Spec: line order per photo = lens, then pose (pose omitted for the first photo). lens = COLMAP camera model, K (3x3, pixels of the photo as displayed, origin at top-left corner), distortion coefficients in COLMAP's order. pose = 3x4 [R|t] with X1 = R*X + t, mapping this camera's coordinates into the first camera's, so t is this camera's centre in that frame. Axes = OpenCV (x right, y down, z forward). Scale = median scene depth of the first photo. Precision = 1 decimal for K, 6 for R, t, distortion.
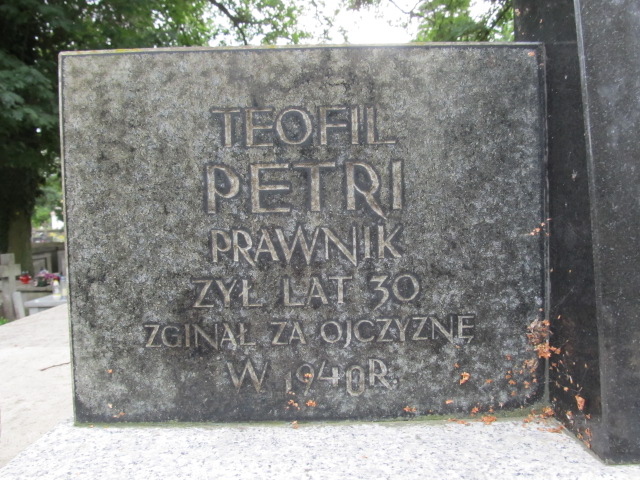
lens RADIAL K [[581.2, 0, 320.0], [0, 581.2, 240.0], [0, 0, 1]] dist [-0.008590, -0.004461]
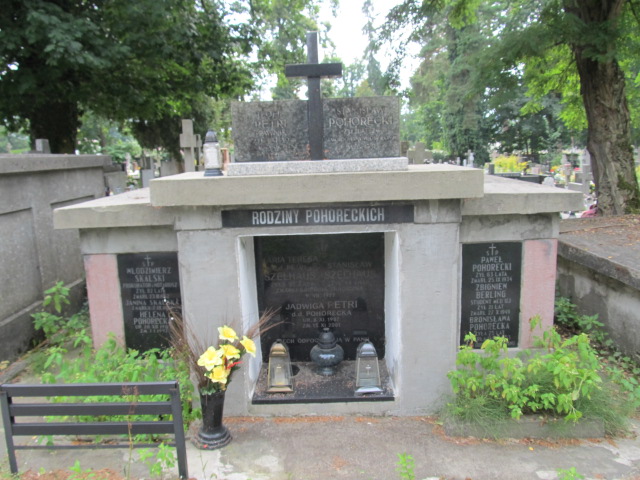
lens RADIAL K [[581.2, 0, 320.0], [0, 581.2, 240.0], [0, 0, 1]] dist [-0.008590, -0.004461]
pose [[0.999417, -0.004733, -0.033812, 0.709139], [0.008862, 0.992364, 0.123027, 0.389622], [0.032972, -0.123255, 0.991827, -5.338452]]
